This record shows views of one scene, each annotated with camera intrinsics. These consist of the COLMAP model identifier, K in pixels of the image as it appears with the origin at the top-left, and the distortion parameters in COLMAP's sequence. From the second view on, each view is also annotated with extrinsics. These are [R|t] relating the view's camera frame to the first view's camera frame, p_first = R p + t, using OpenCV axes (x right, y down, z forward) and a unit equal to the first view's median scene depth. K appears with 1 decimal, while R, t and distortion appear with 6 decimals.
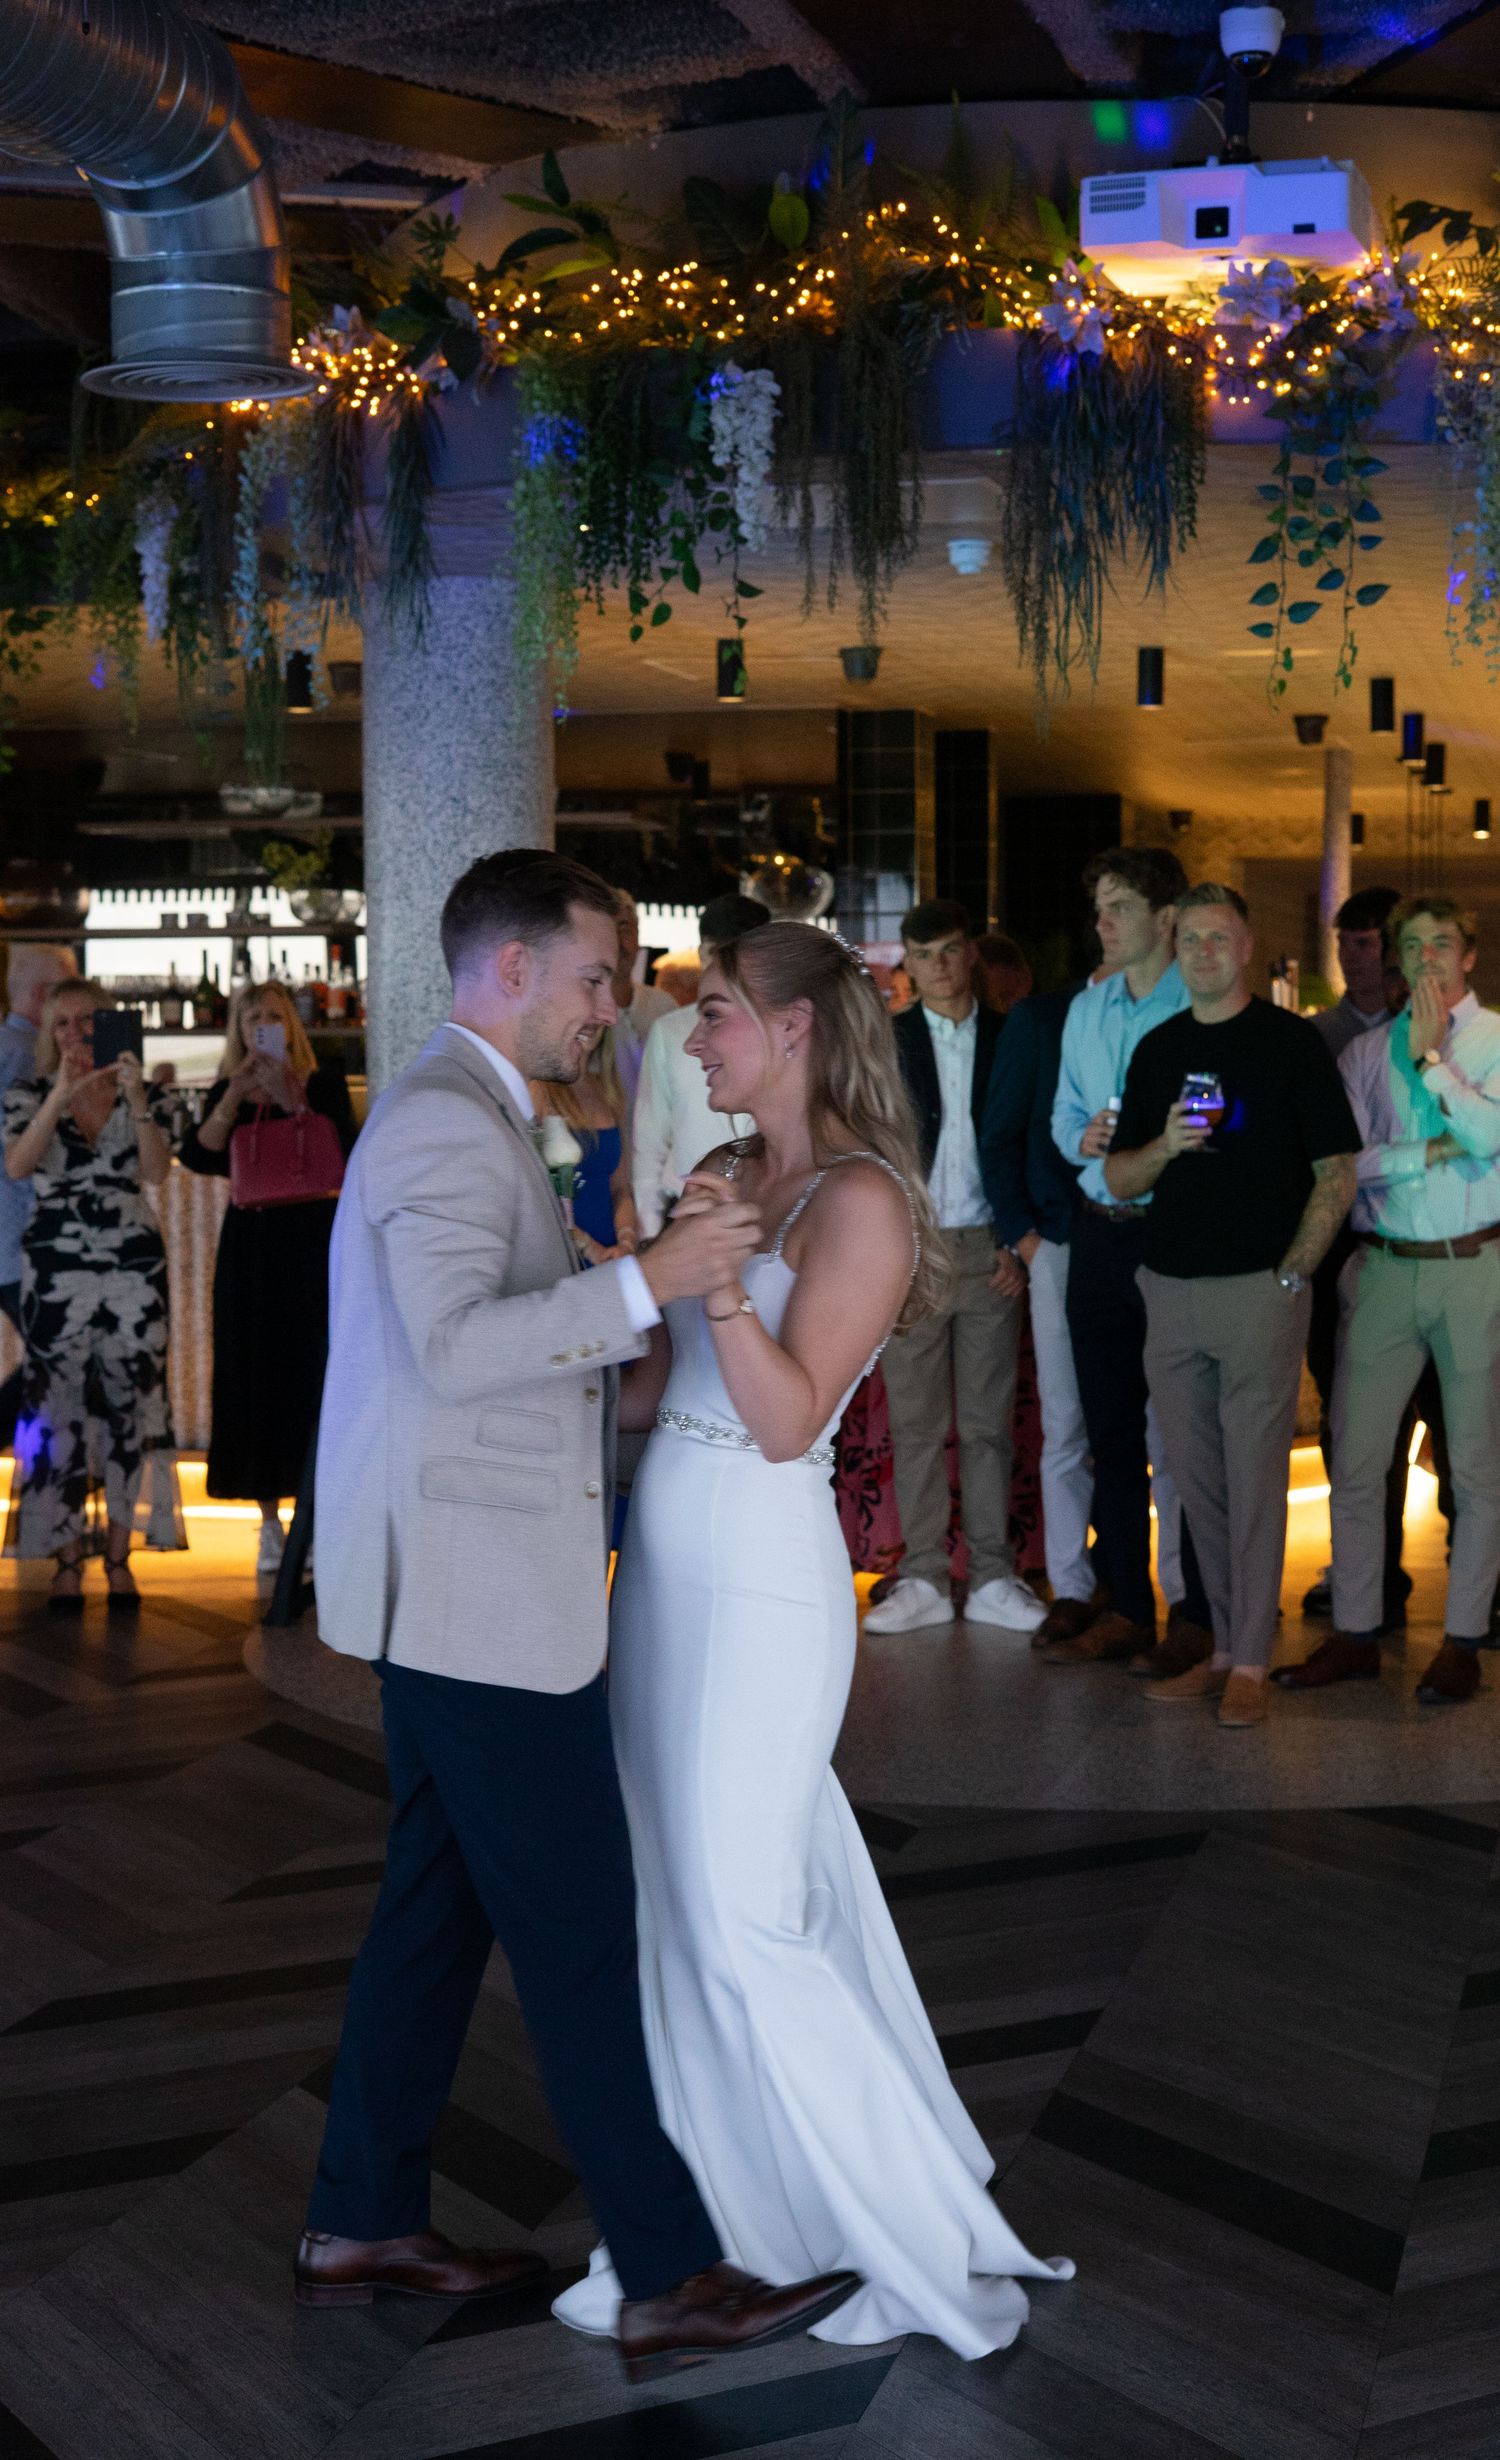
lens RADIAL K [[3600.5, 0, 824.2], [0, 3600.5, 1241.7], [0, 0, 1]] dist [-0.029726, 0.025097]
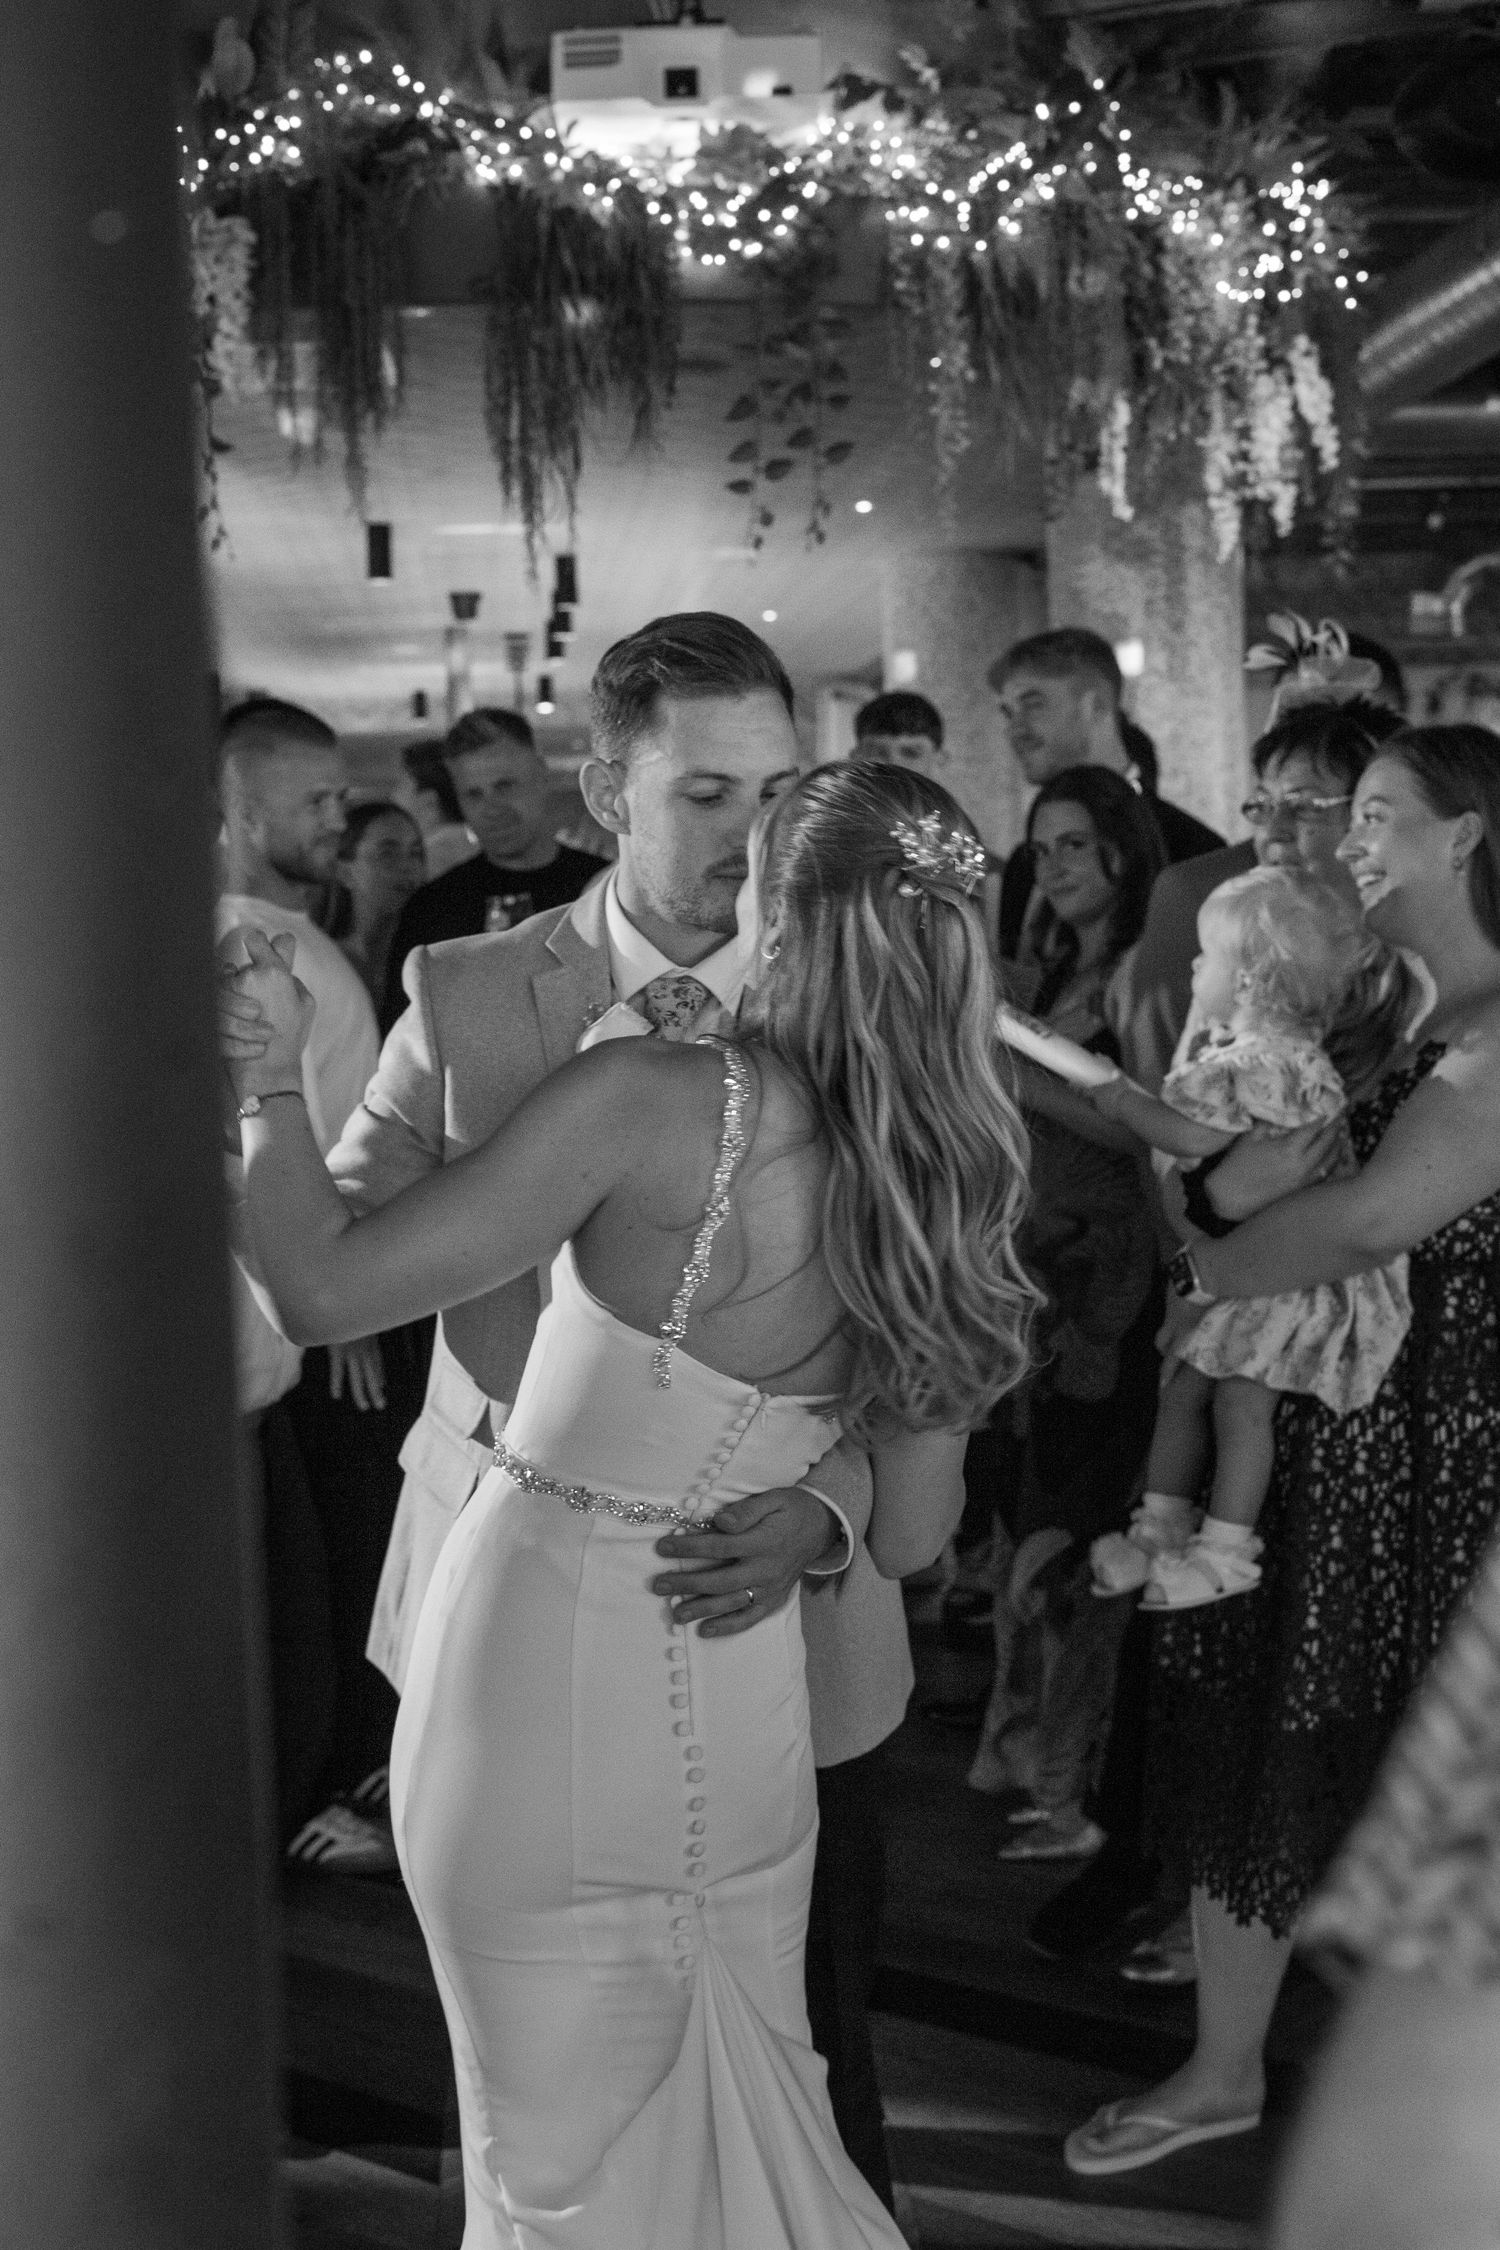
lens RADIAL K [[3271.9, 0, 743.3], [0, 3271.9, 1125.9], [0, 0, 1]] dist [-0.023708, 0.008834]
pose [[0.954203, -0.052551, 0.294508, -0.154389], [0.049475, 0.998615, 0.017890, -0.005634], [-0.295040, -0.002500, 0.955482, 0.110190]]
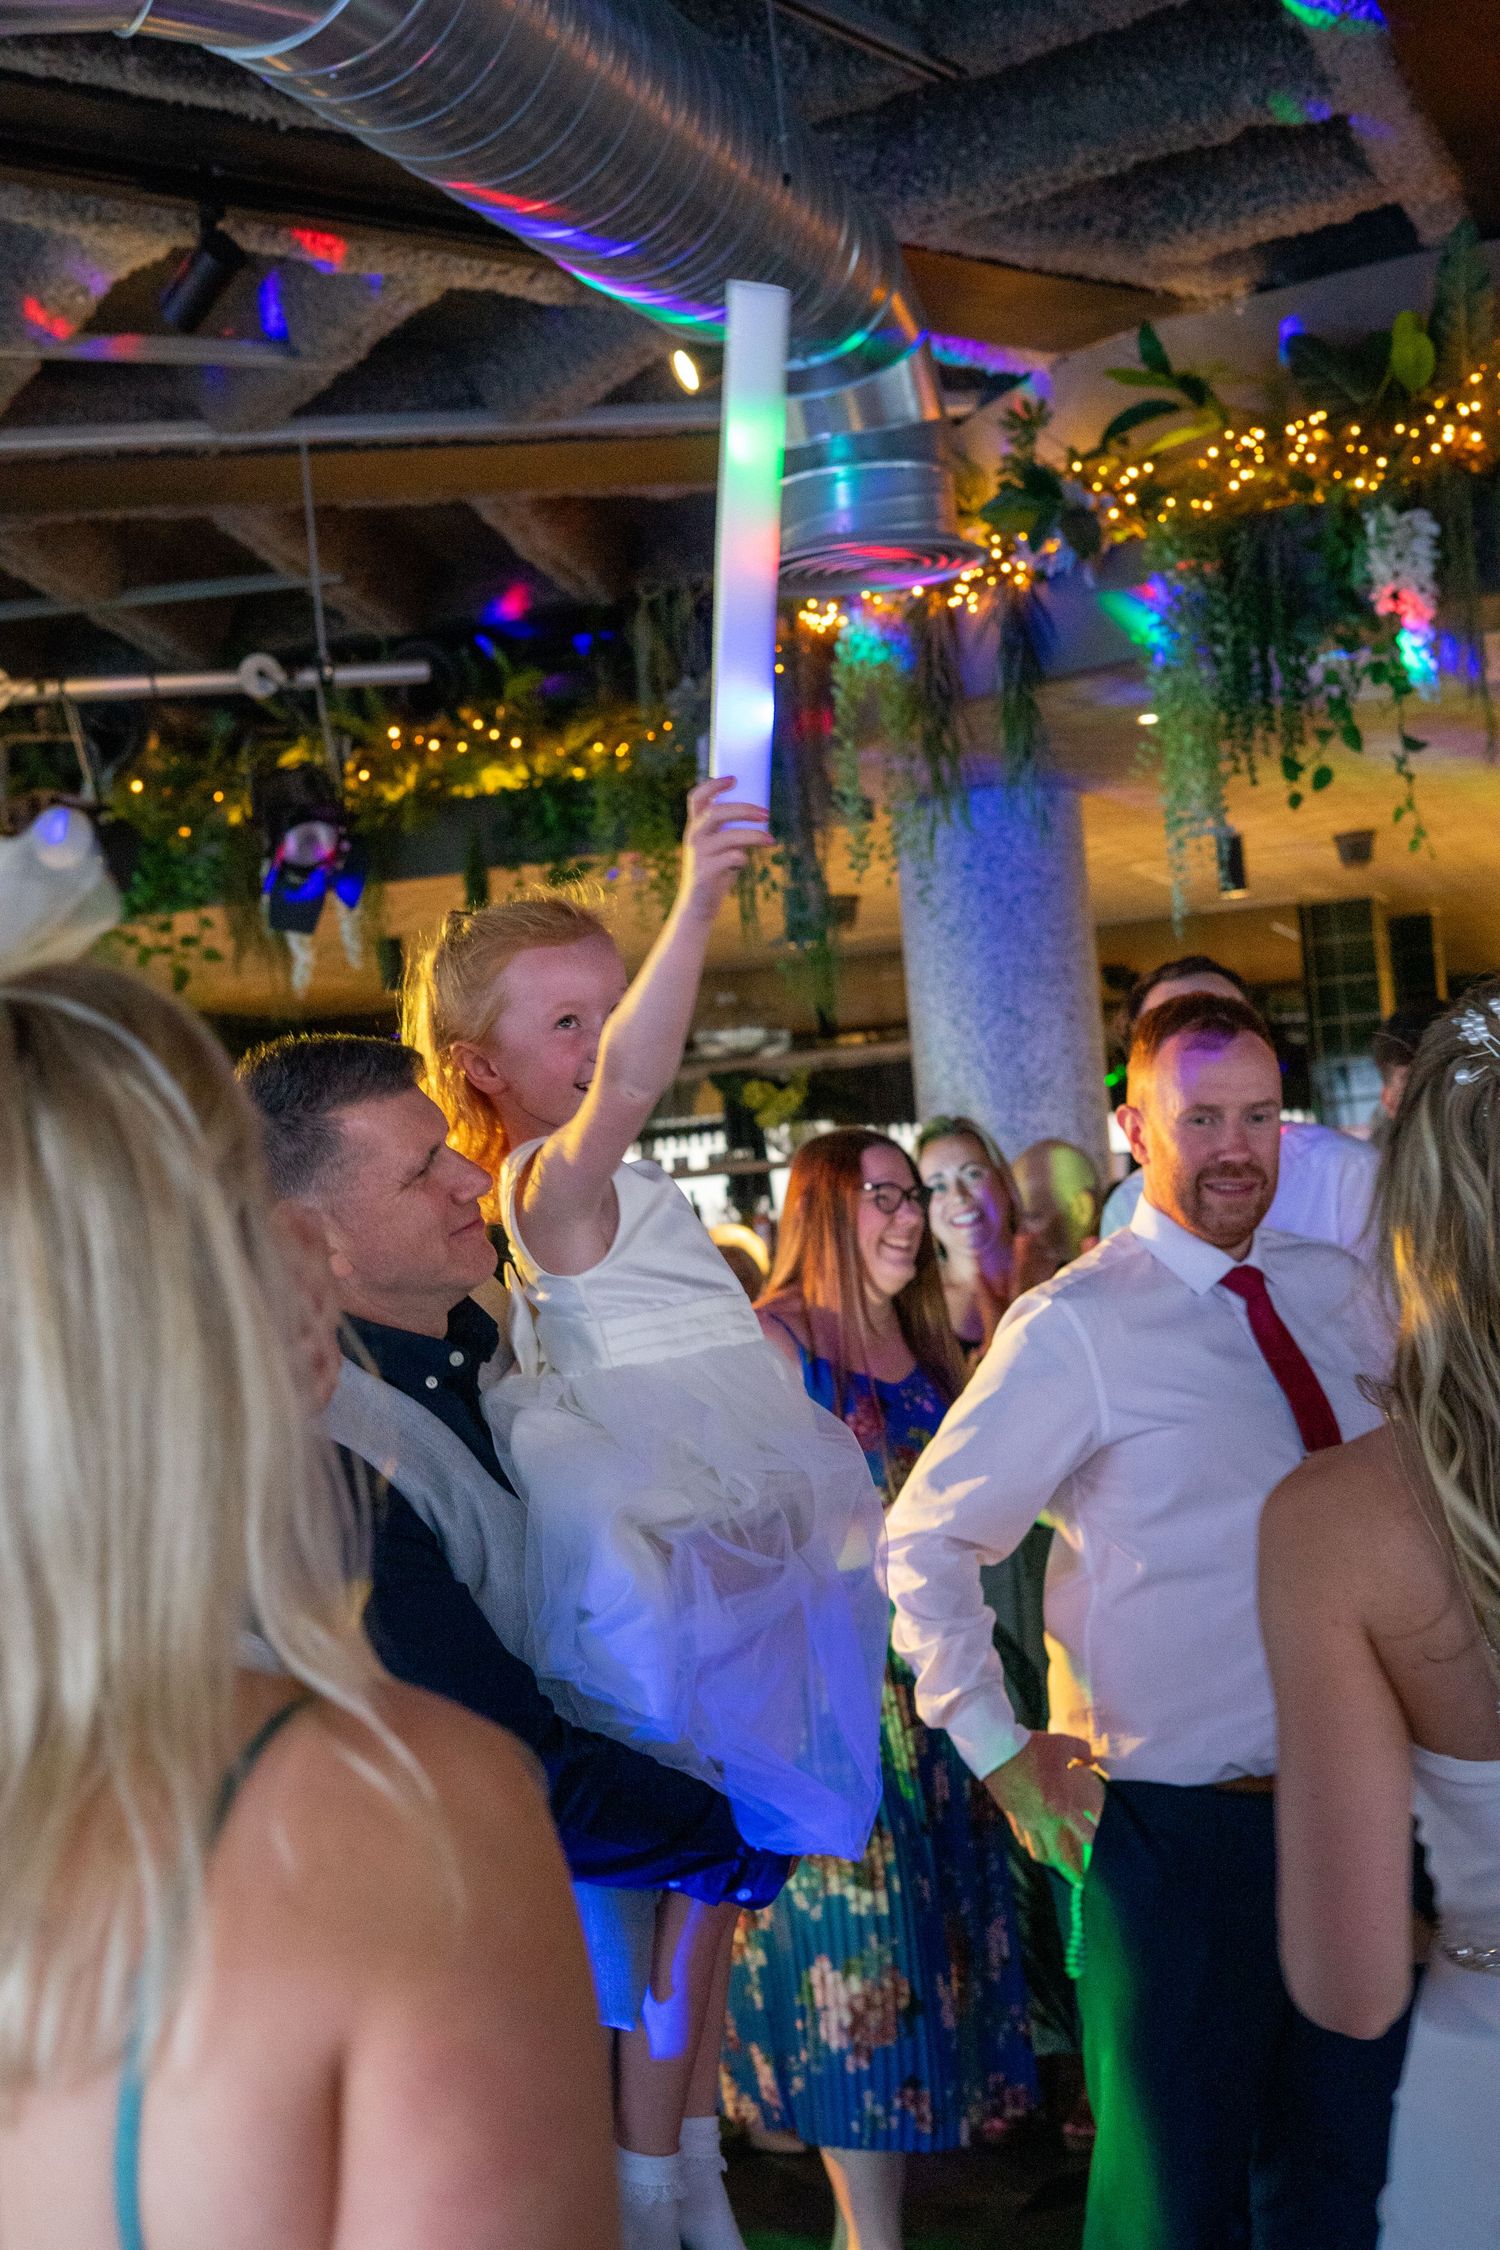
lens RADIAL K [[3271.9, 0, 743.3], [0, 3271.9, 1125.9], [0, 0, 1]] dist [-0.023708, 0.008834]
pose [[0.990732, -0.085586, -0.105478, -0.112379], [0.075066, 0.992155, -0.099972, -0.009149], [0.113207, 0.091128, 0.989384, 0.140117]]
